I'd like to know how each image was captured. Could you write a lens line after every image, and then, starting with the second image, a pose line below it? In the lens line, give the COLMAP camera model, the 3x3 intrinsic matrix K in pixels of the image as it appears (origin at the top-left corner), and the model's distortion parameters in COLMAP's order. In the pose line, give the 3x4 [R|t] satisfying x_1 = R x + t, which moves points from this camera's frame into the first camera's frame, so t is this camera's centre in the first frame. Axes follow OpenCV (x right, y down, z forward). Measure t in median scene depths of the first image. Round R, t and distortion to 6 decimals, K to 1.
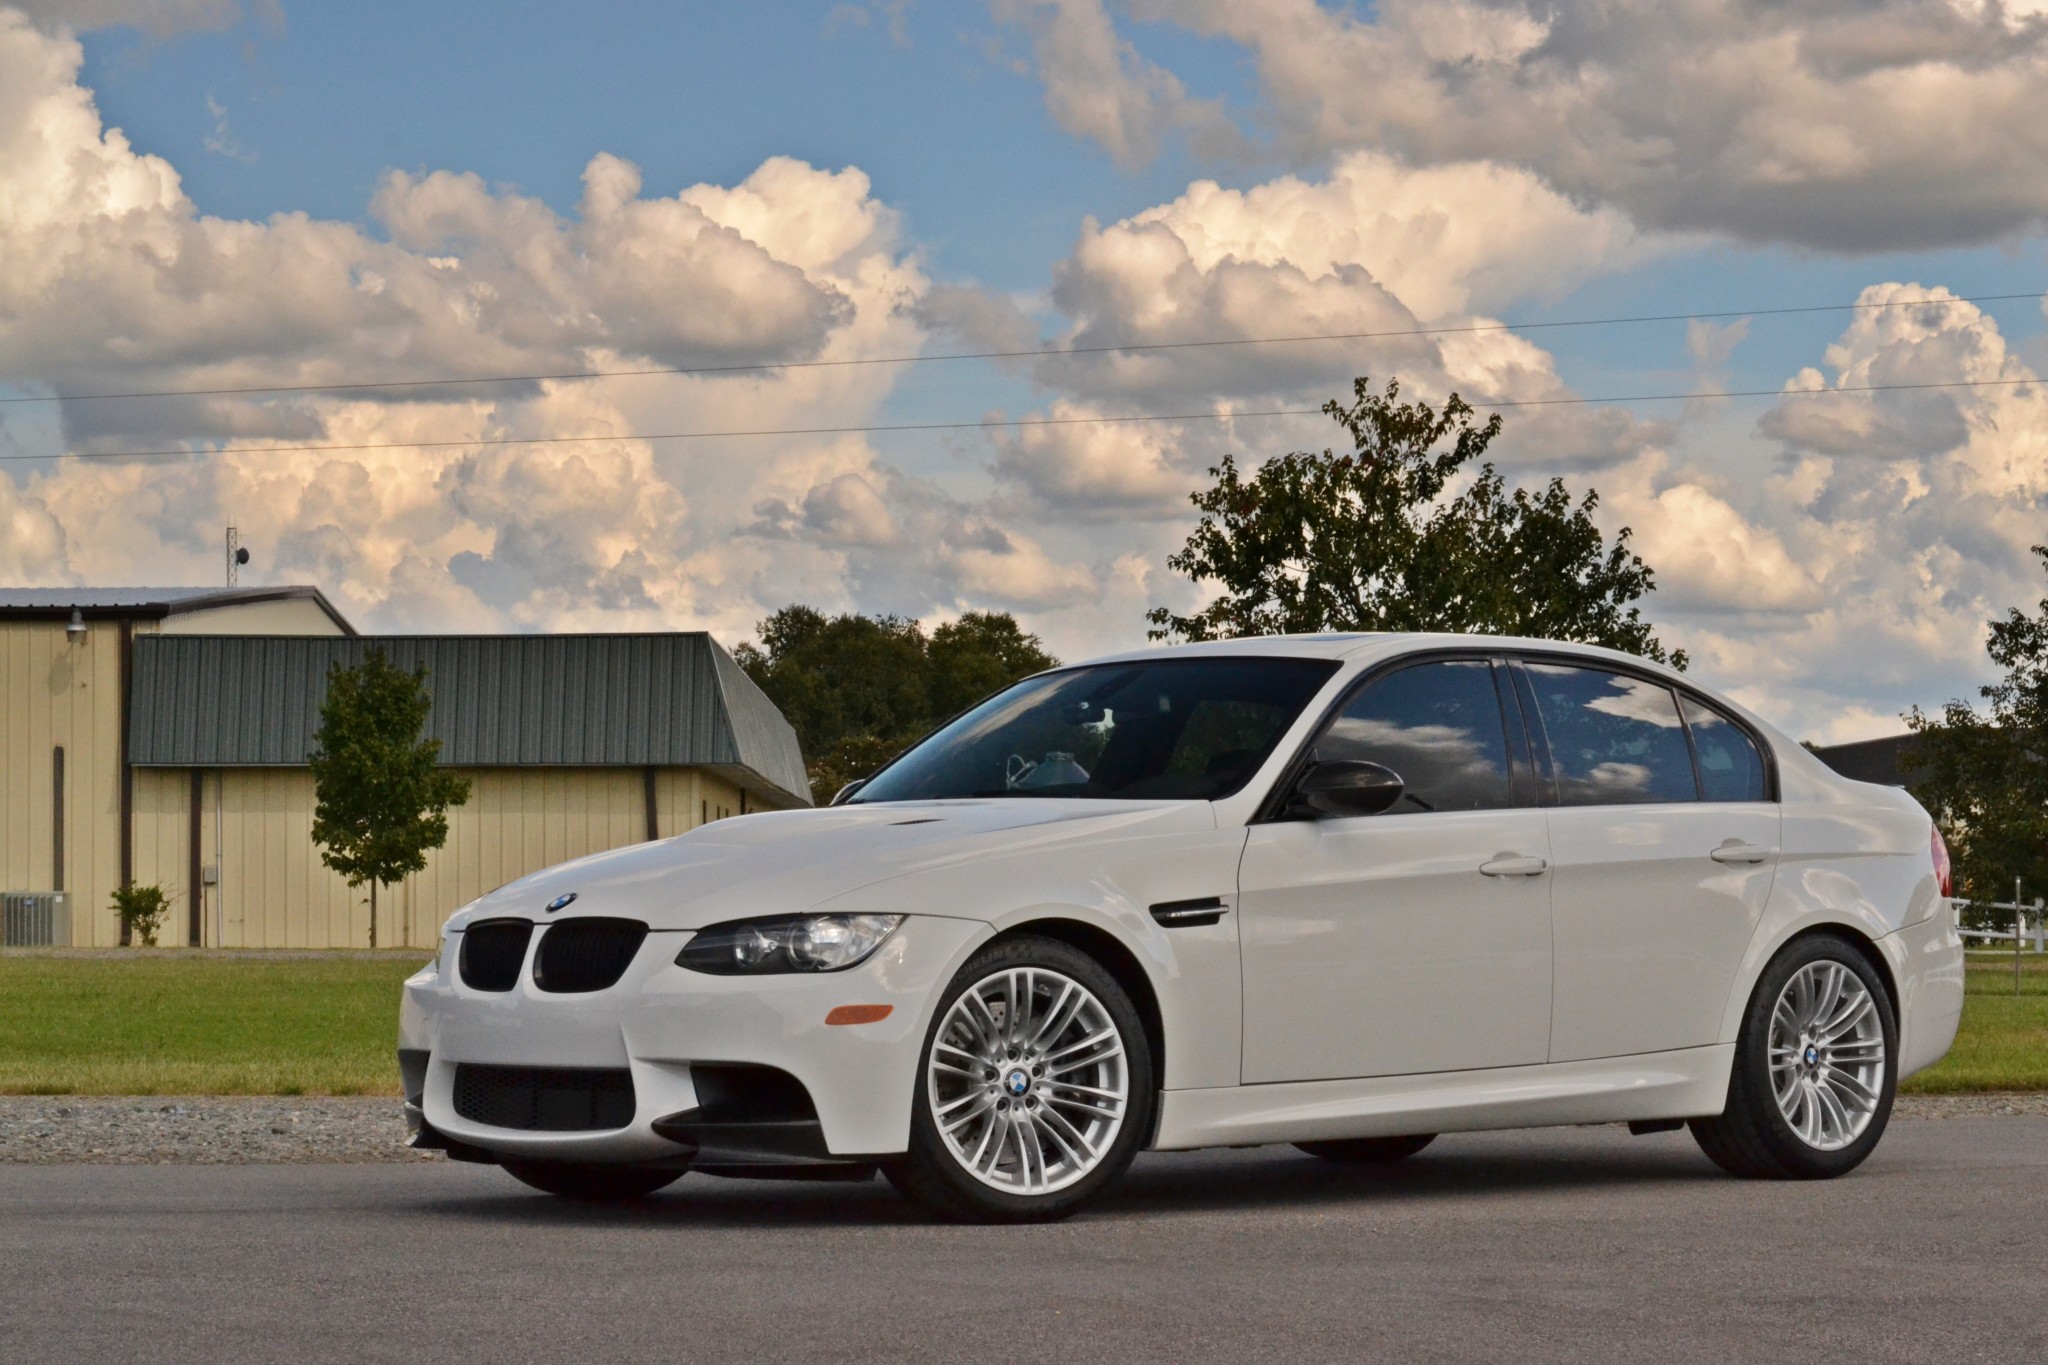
lens RADIAL K [[4586.2, 0, 1024.0], [0, 4586.2, 682.5], [0, 0, 1]] dist [-0.126040, 0.150039]
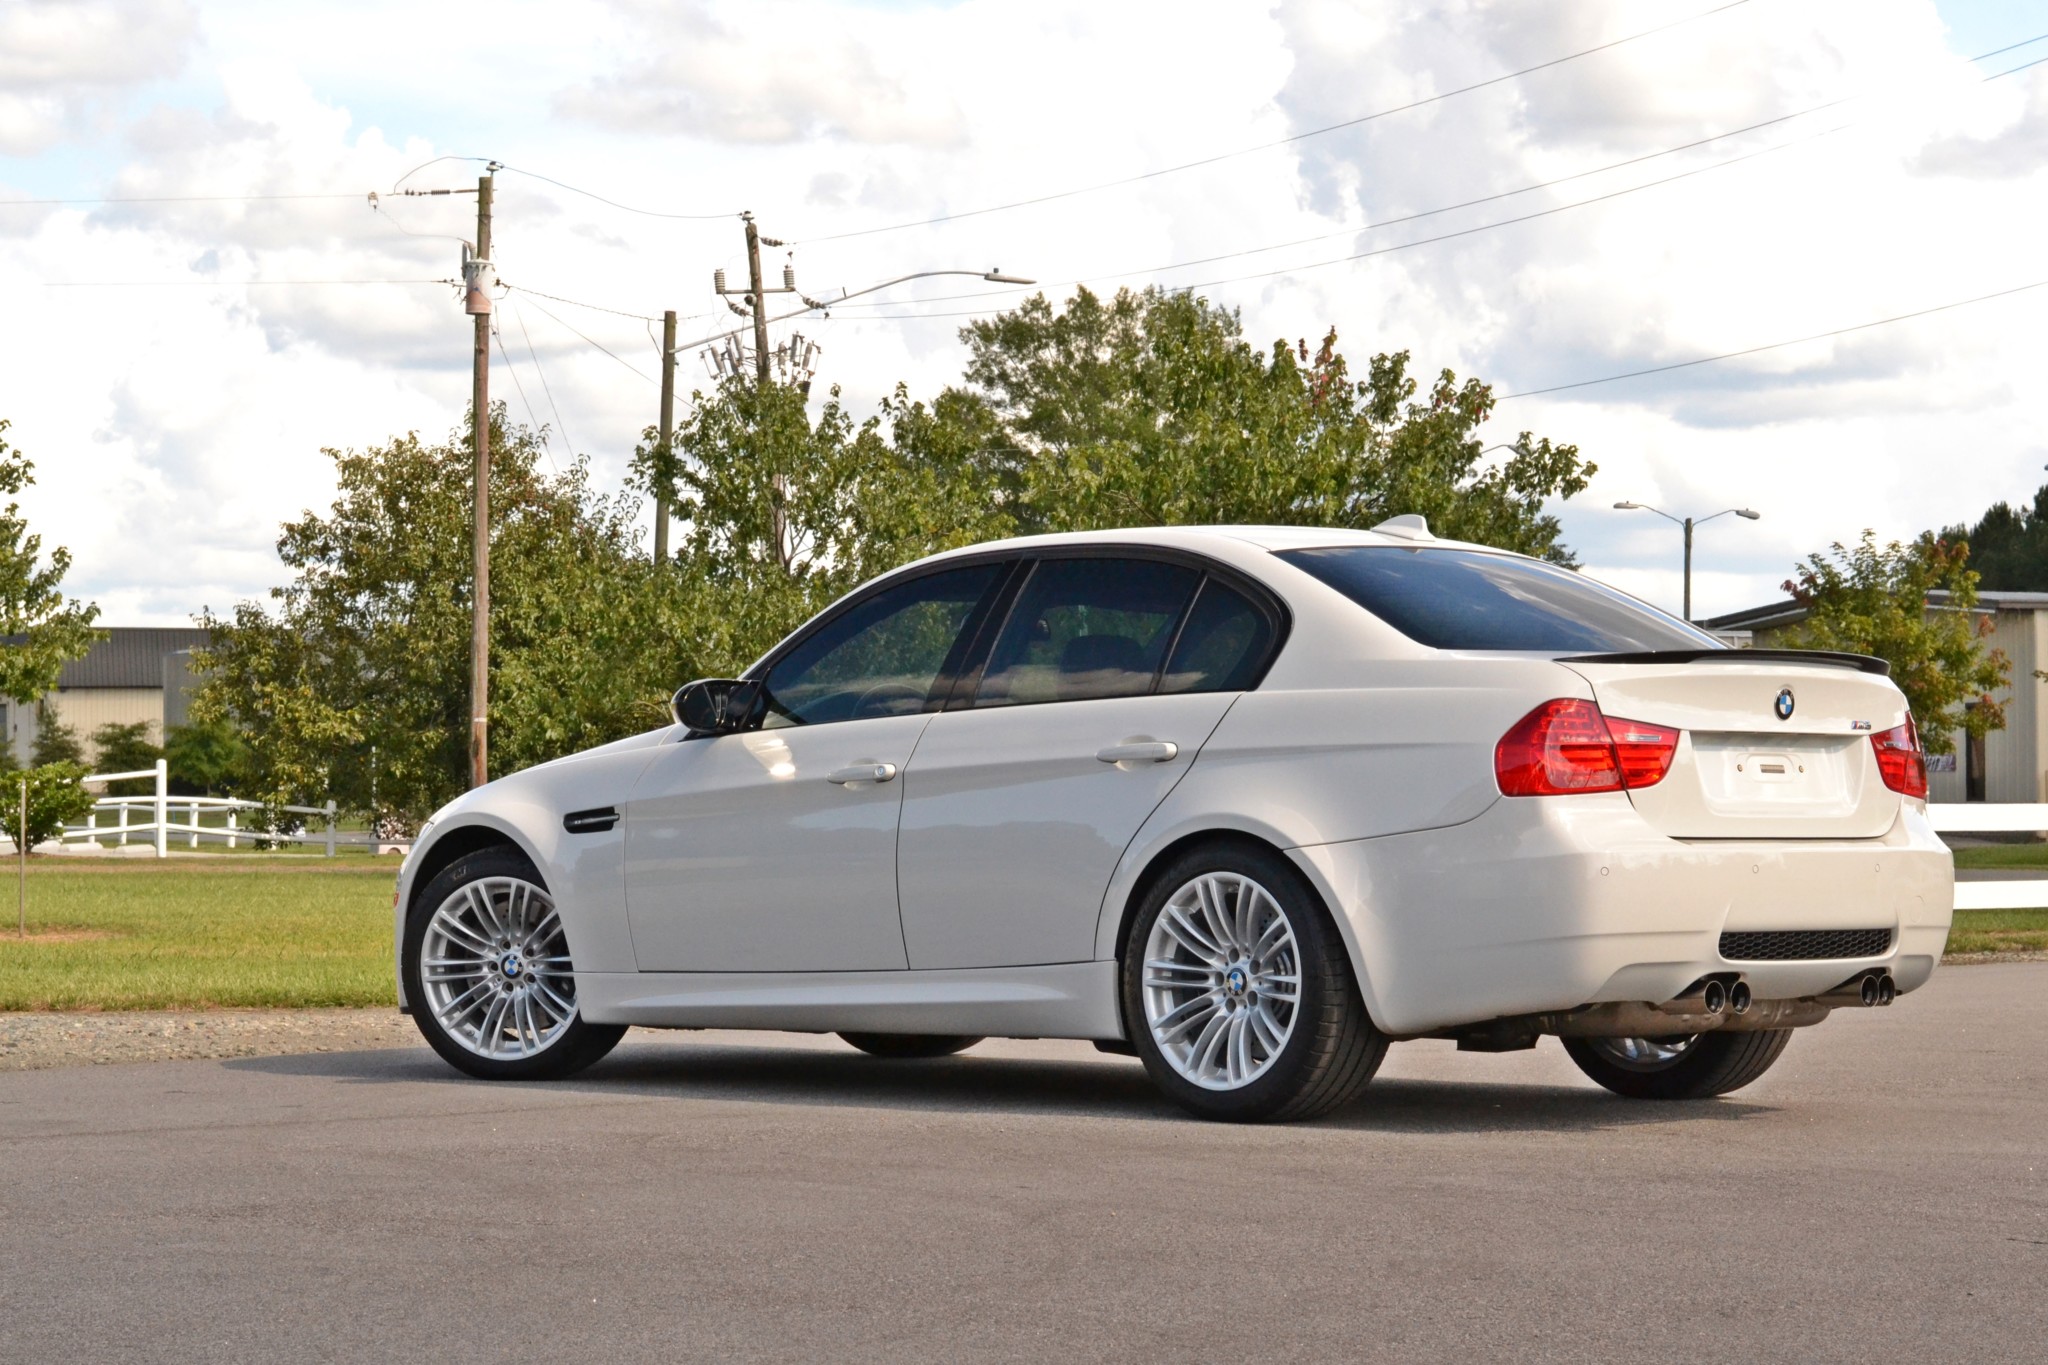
lens RADIAL K [[4664.9, 0, 1024.0], [0, 4664.9, 682.5], [0, 0, 1]] dist [-0.105464, 0.026585]
pose [[0.911646, 0.006646, 0.410922, -0.072815], [-0.015696, 0.999703, 0.018654, 0.000074], [-0.410676, -0.023455, 0.911480, 0.013663]]
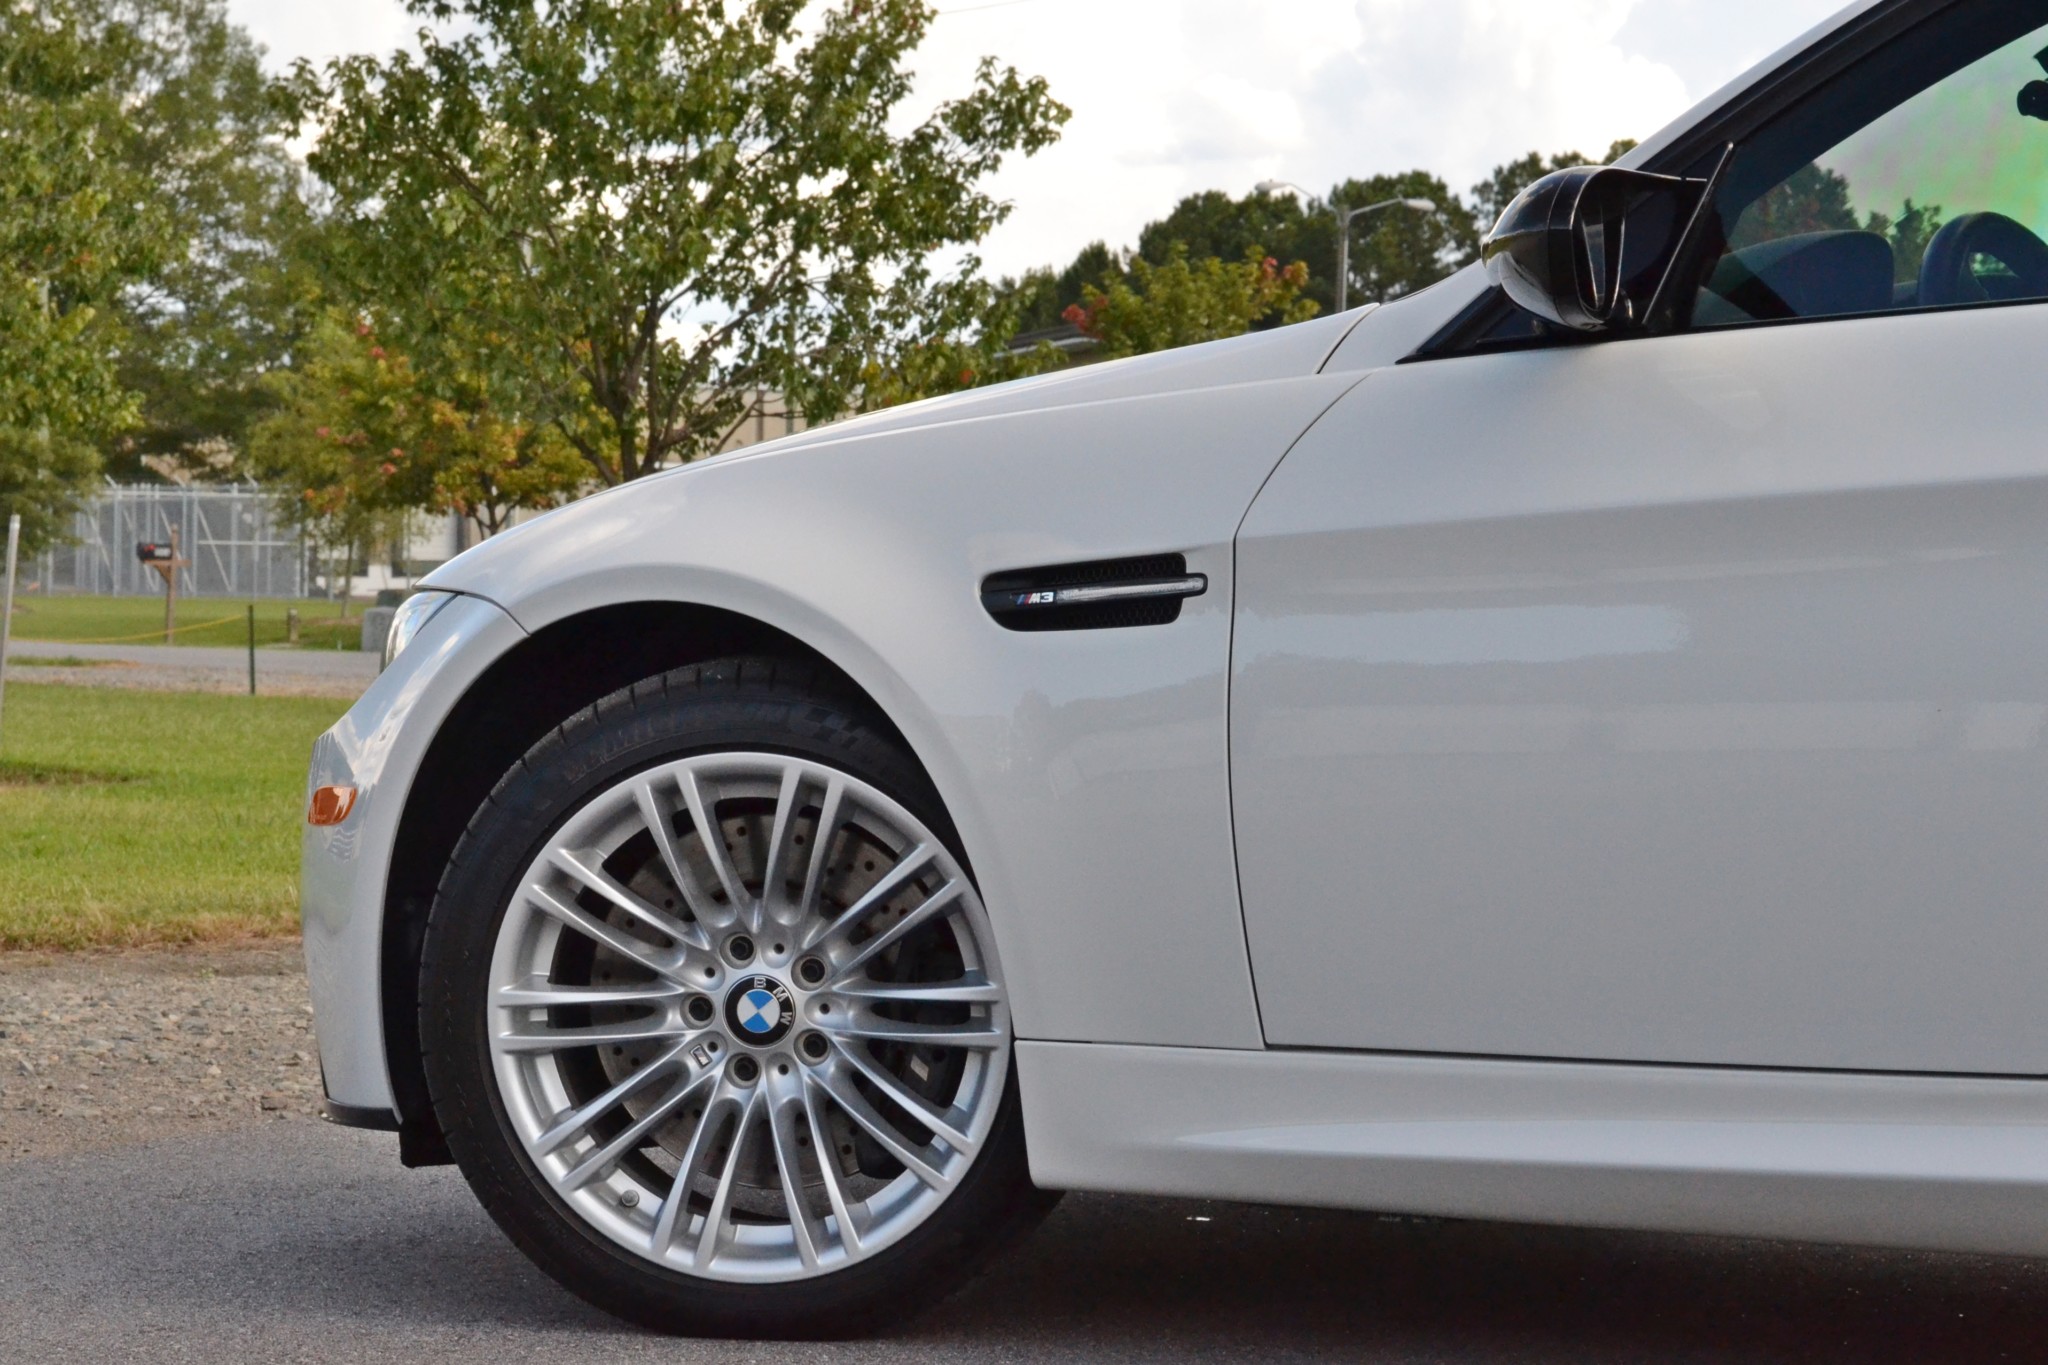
lens RADIAL K [[5415.3, 0, 1024.0], [0, 5415.3, 682.5], [0, 0, 1]] dist [-0.078010, -1.185513]
pose [[0.802361, -0.001431, 0.596837, -0.047784], [-0.039554, 0.997671, 0.055567, 0.009850], [-0.595527, -0.068193, 0.800436, 0.192100]]
